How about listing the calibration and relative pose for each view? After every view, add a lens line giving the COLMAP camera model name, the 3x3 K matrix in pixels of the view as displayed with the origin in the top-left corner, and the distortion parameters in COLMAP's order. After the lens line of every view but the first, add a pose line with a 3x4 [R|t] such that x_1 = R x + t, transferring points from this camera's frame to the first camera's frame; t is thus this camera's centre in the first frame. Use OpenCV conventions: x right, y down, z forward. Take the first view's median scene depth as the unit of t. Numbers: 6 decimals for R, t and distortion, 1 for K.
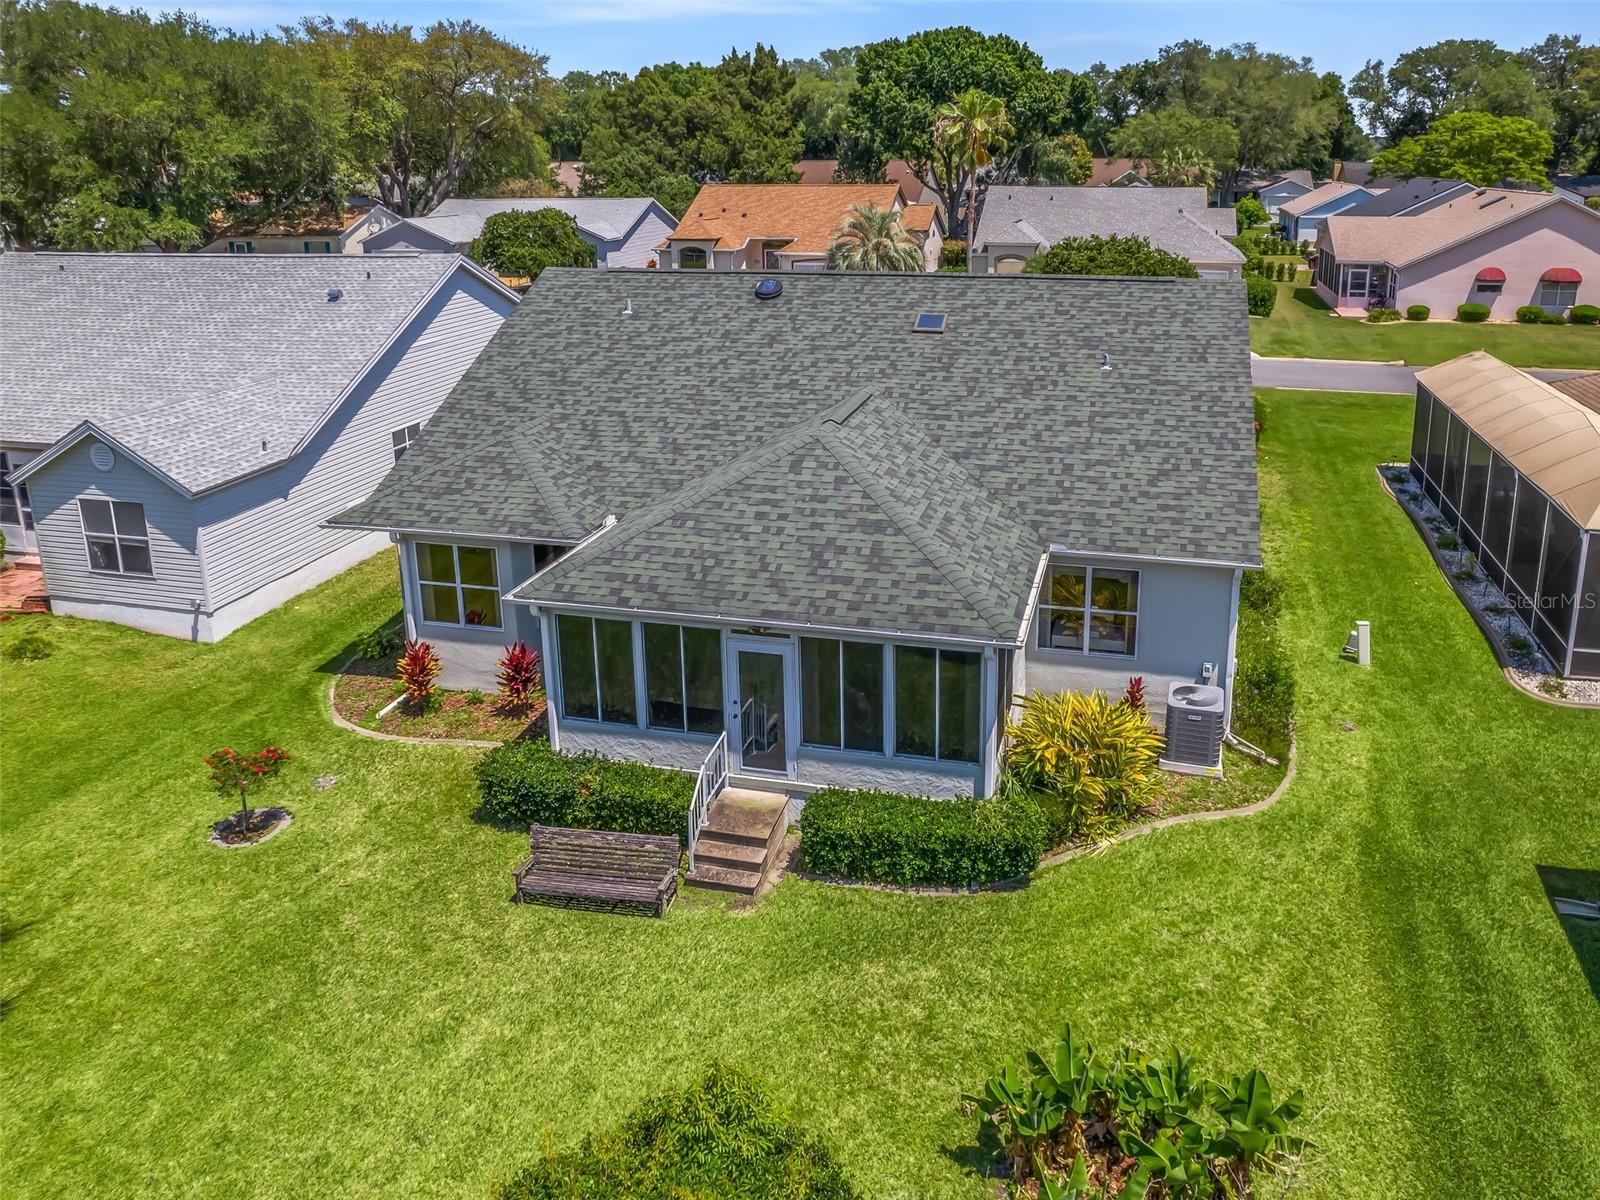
lens RADIAL K [[1177.2, 0, 862.3], [0, 1177.2, 441.1], [0, 0, 1]] dist [-0.050874, 0.032243]
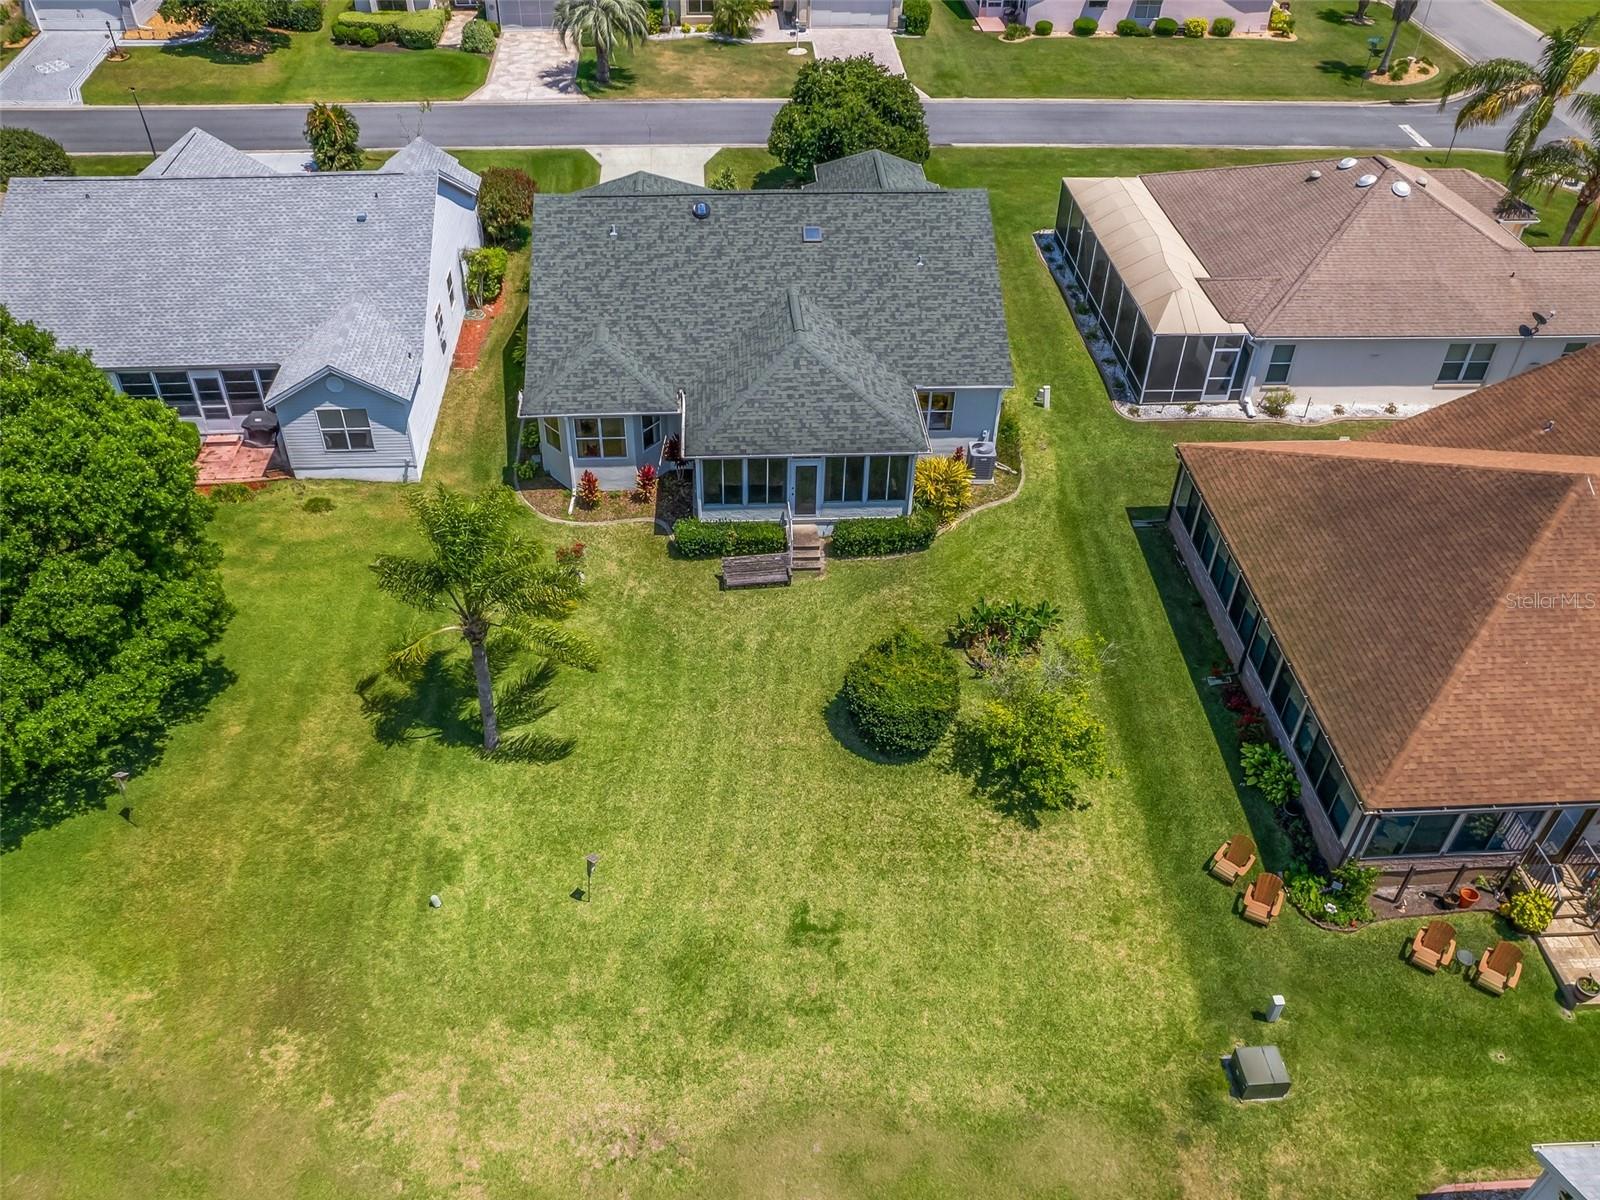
lens RADIAL K [[1193.8, 0, 800.0], [0, 1193.8, 600.0], [0, 0, 1]] dist [0.007708, -0.148989]
pose [[0.956838, -0.167623, 0.237409, -0.544530], [0.047529, 0.896161, 0.441177, -0.466628], [-0.286708, -0.410851, 0.865448, -0.817769]]
